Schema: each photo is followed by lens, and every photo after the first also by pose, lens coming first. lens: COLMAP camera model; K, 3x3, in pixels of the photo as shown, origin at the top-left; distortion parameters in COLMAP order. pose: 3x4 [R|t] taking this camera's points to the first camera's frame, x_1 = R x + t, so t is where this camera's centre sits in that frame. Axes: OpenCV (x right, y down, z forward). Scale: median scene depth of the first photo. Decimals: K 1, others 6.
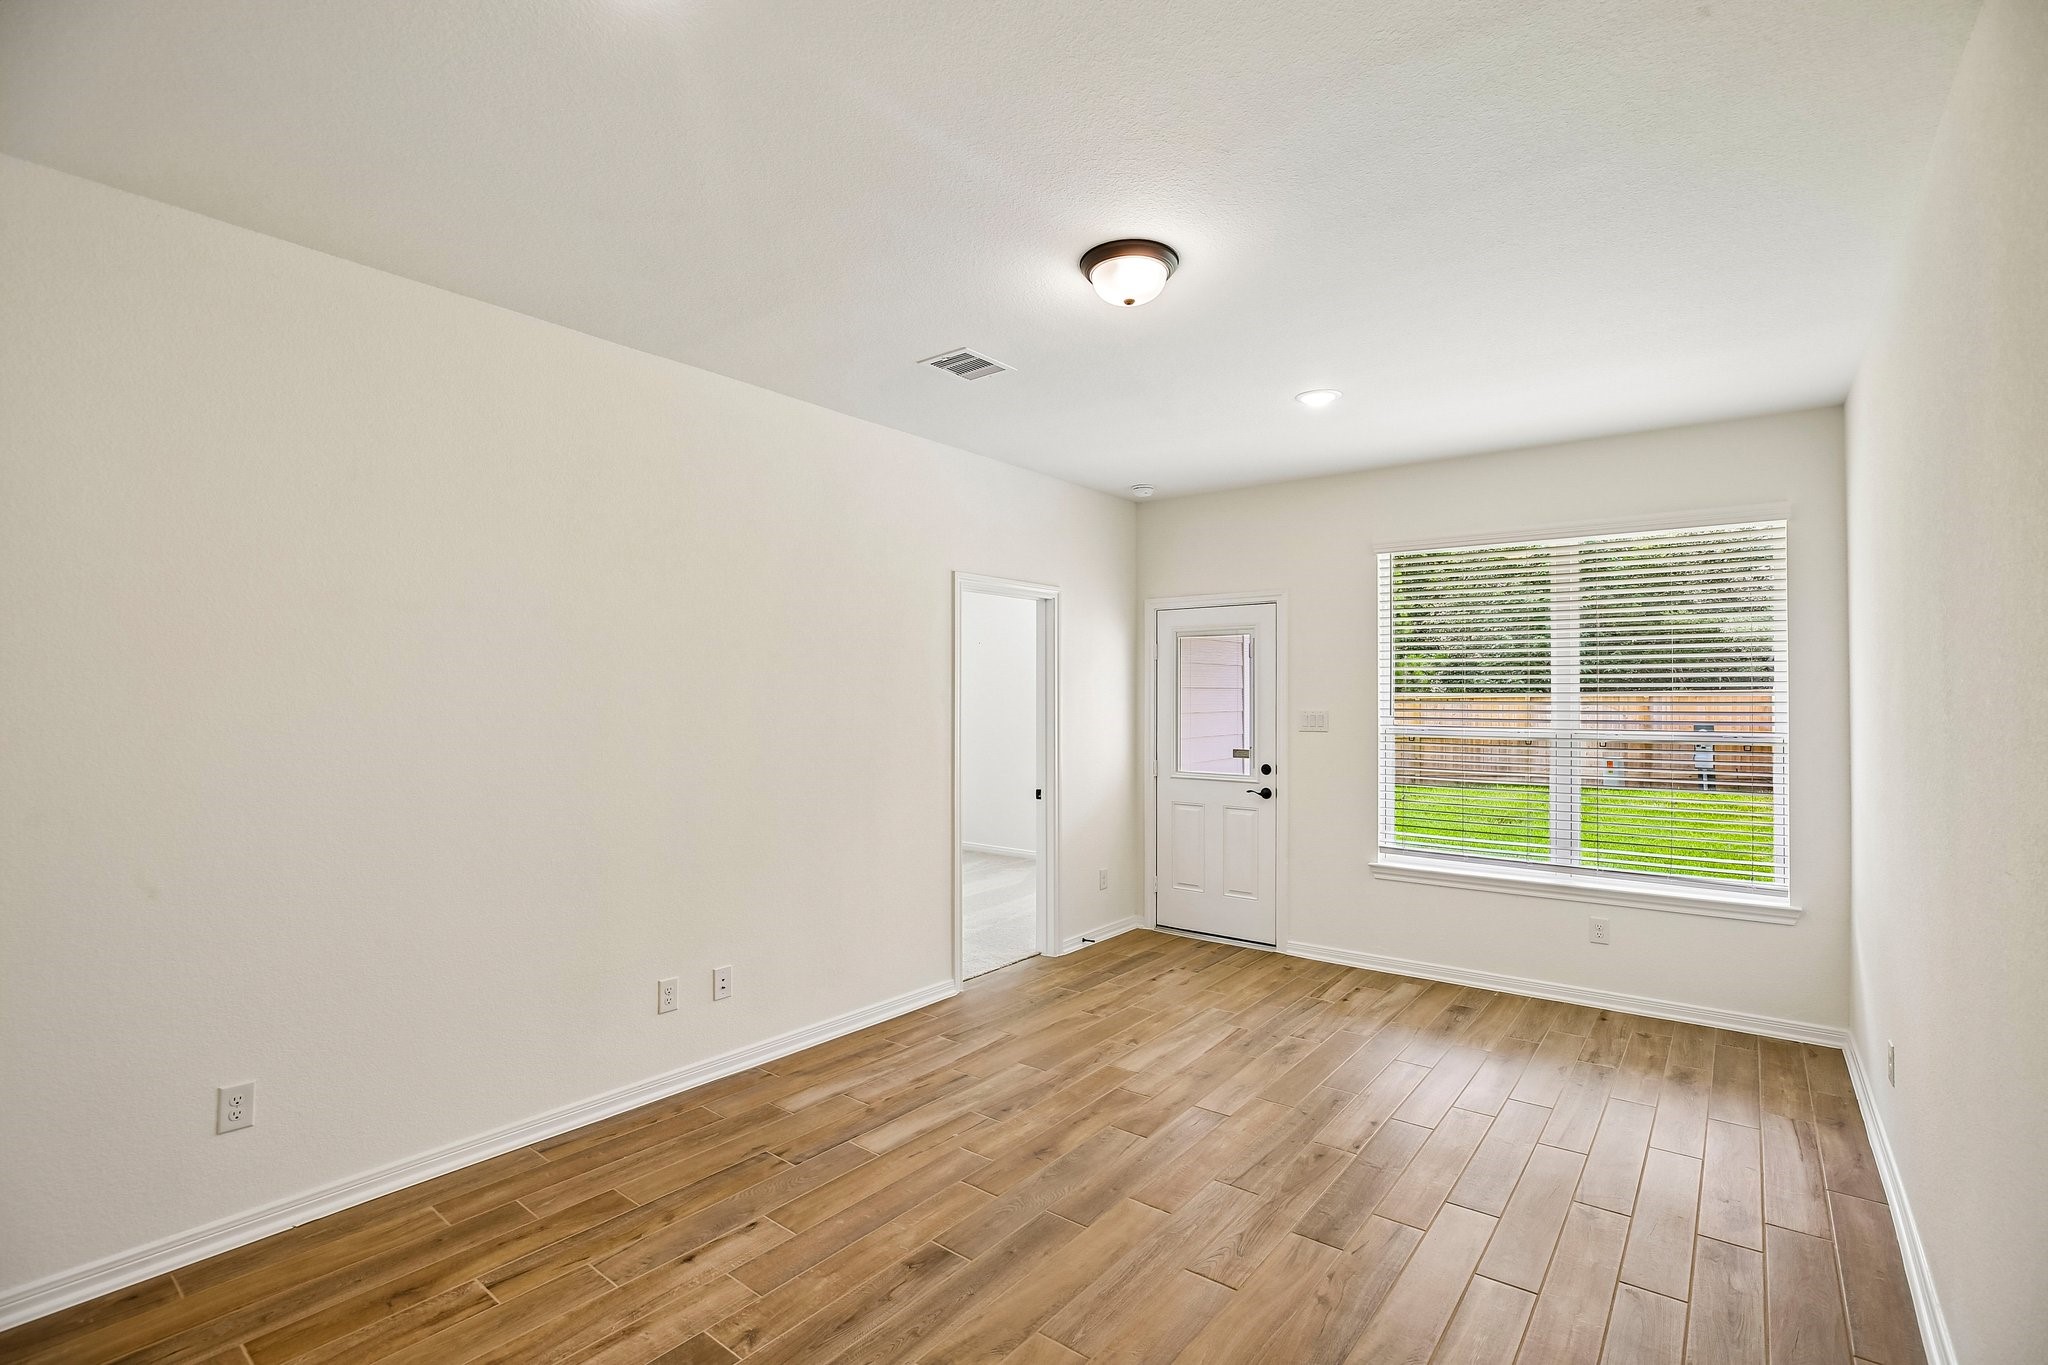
lens RADIAL K [[925.1, 0, 1024.8], [0, 925.1, 690.0], [0, 0, 1]] dist [-0.041476, 0.010184]
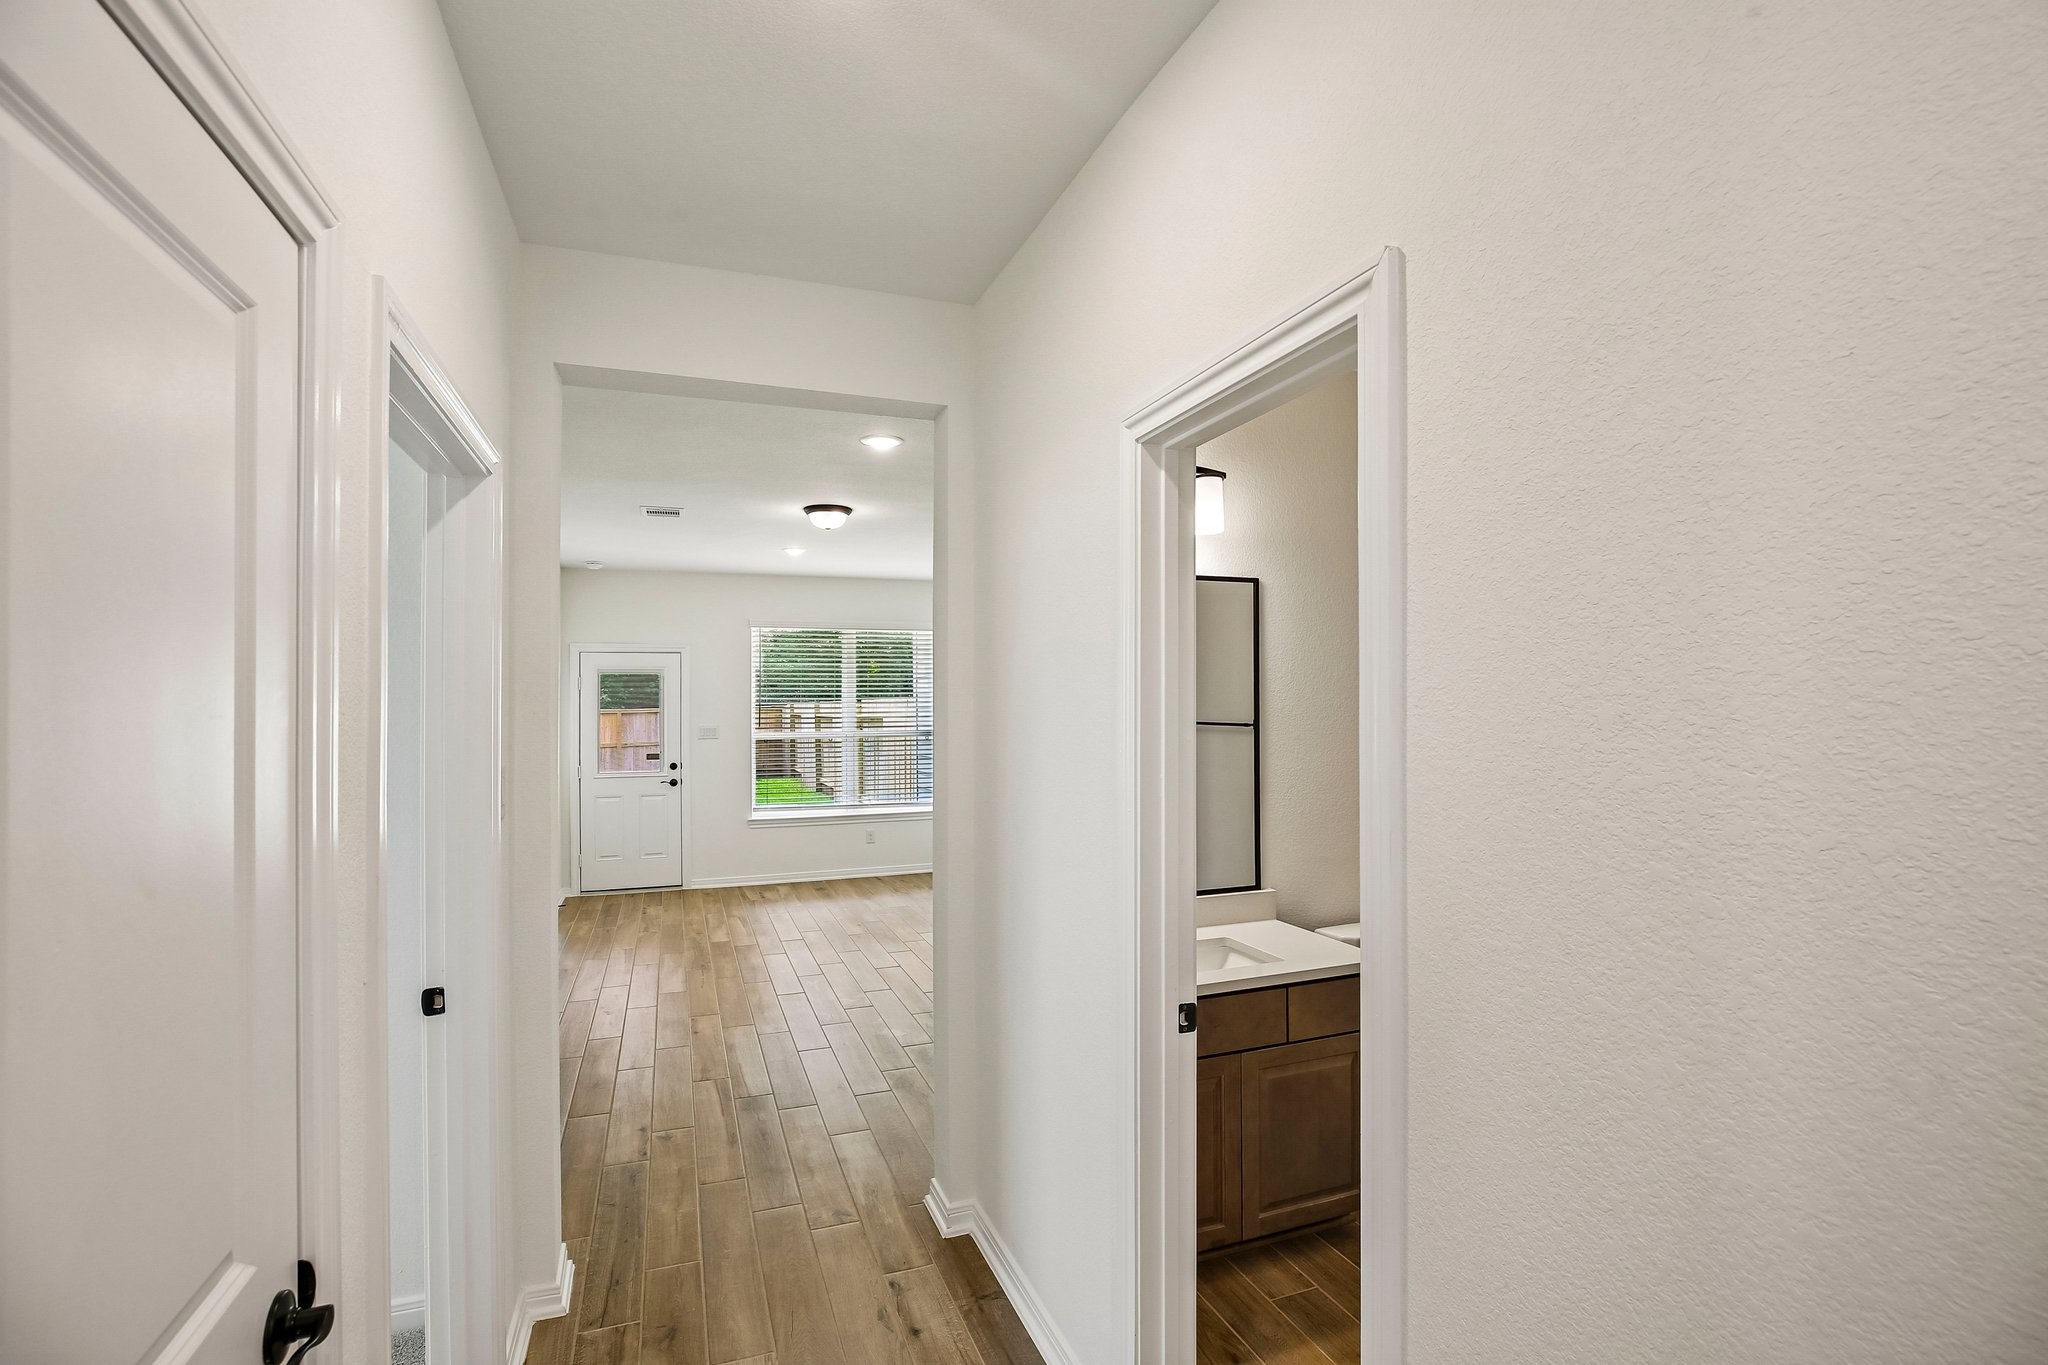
lens RADIAL K [[925.1, 0, 1024.8], [0, 925.1, 690.0], [0, 0, 1]] dist [-0.041476, 0.010184]
pose [[0.510233, 0.009380, 0.859985, -1.190401], [-0.000745, 0.999945, -0.010465, -0.034095], [-0.860036, 0.004699, 0.510212, -0.380159]]
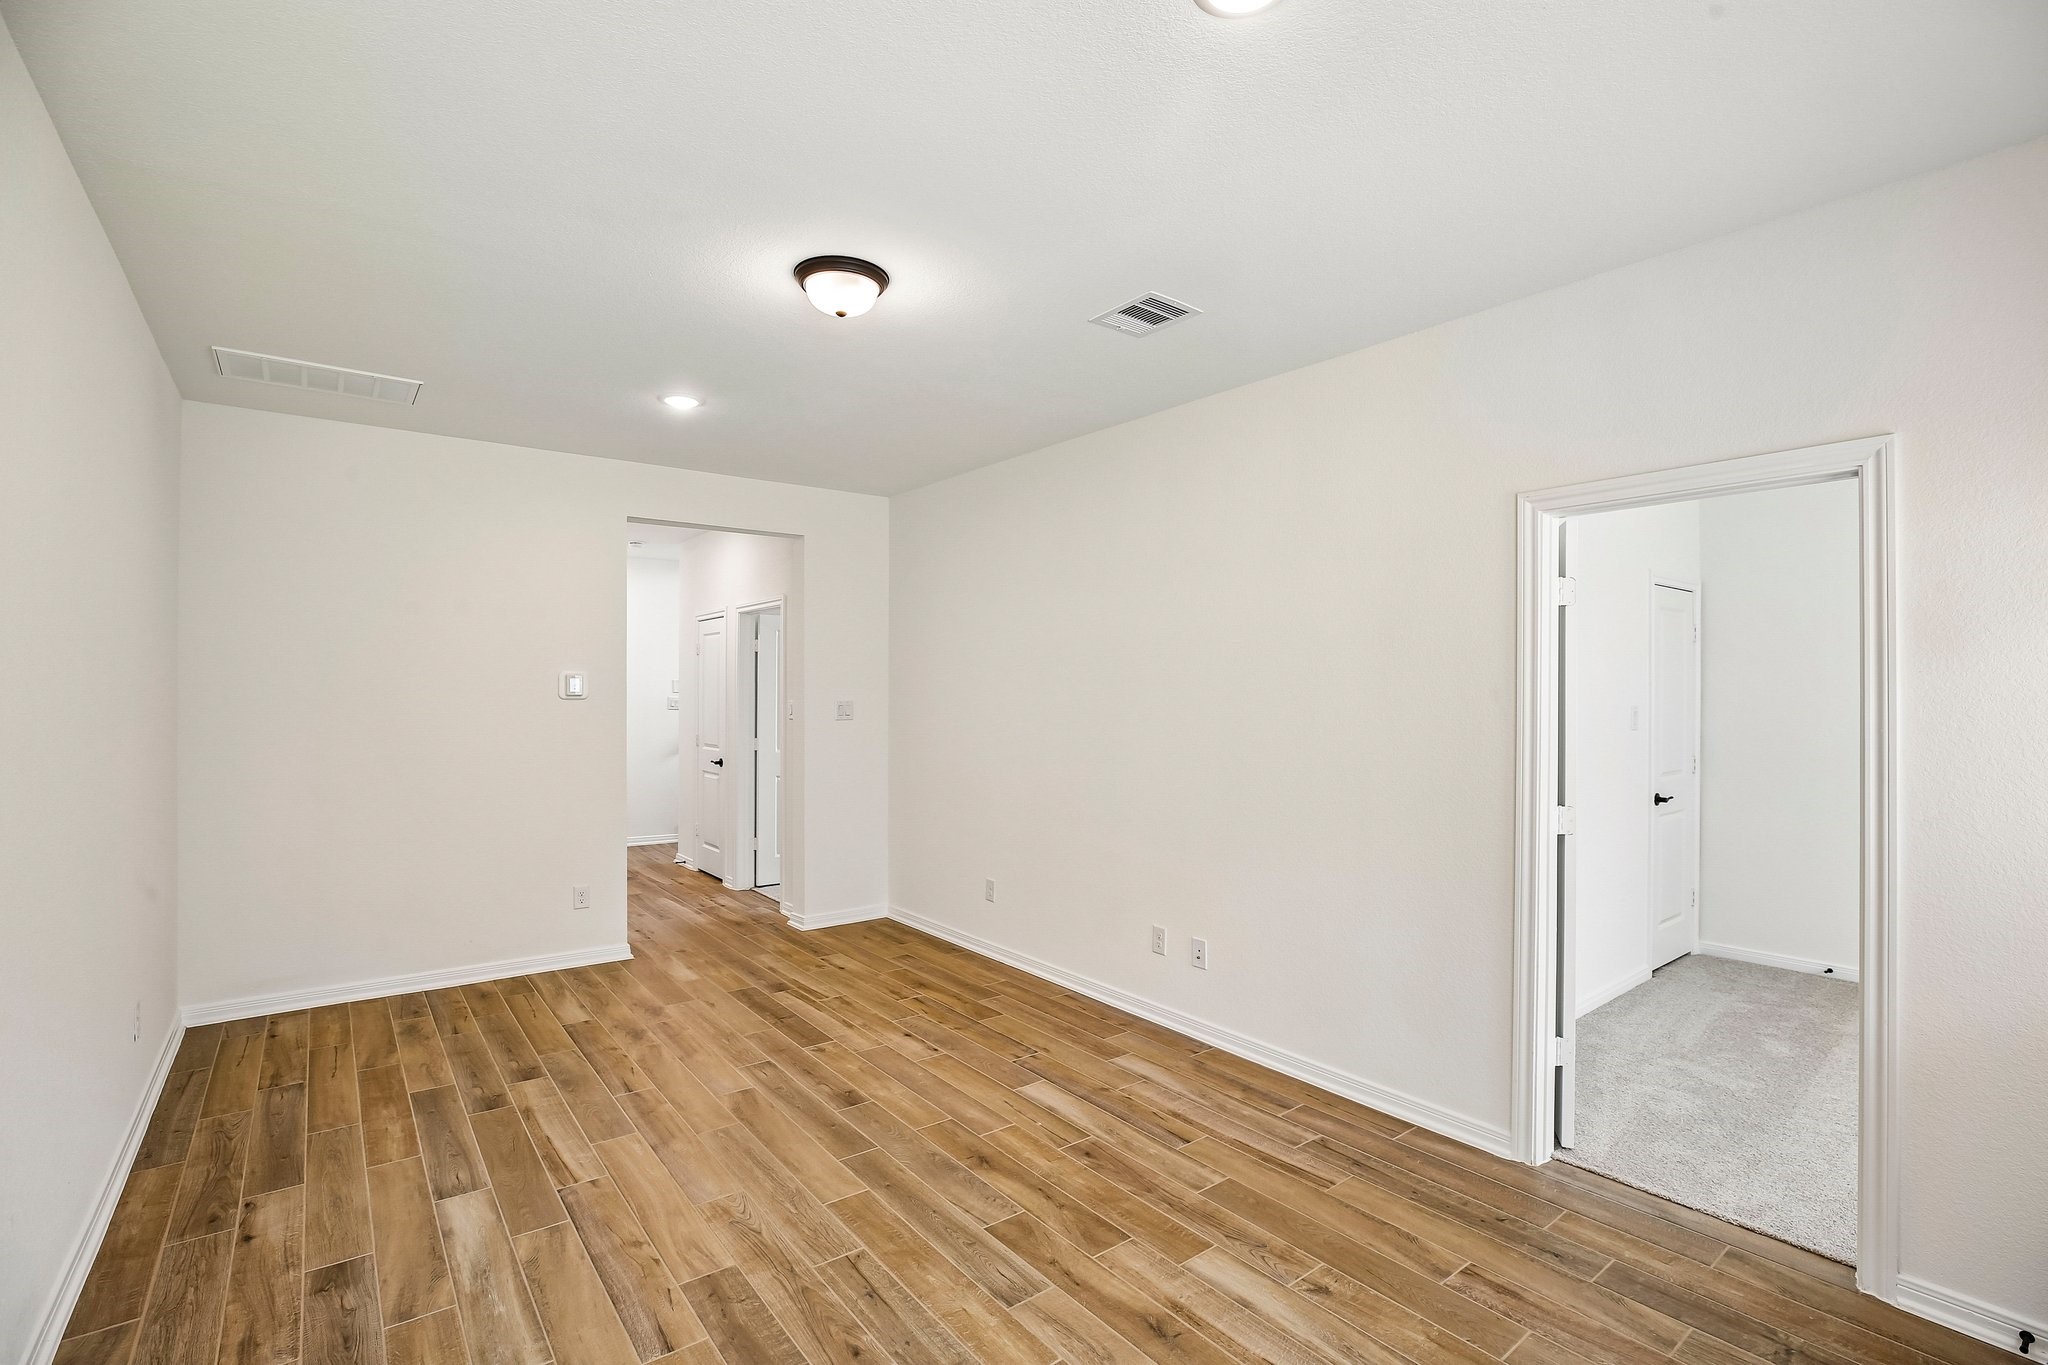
lens RADIAL K [[925.1, 0, 1024.8], [0, 925.1, 690.0], [0, 0, 1]] dist [-0.041476, 0.010184]
pose [[-0.233926, -0.005819, -0.972237, 0.871955], [0.003604, 0.999970, -0.006852, 0.011824], [0.972248, -0.005107, -0.233898, 1.163430]]
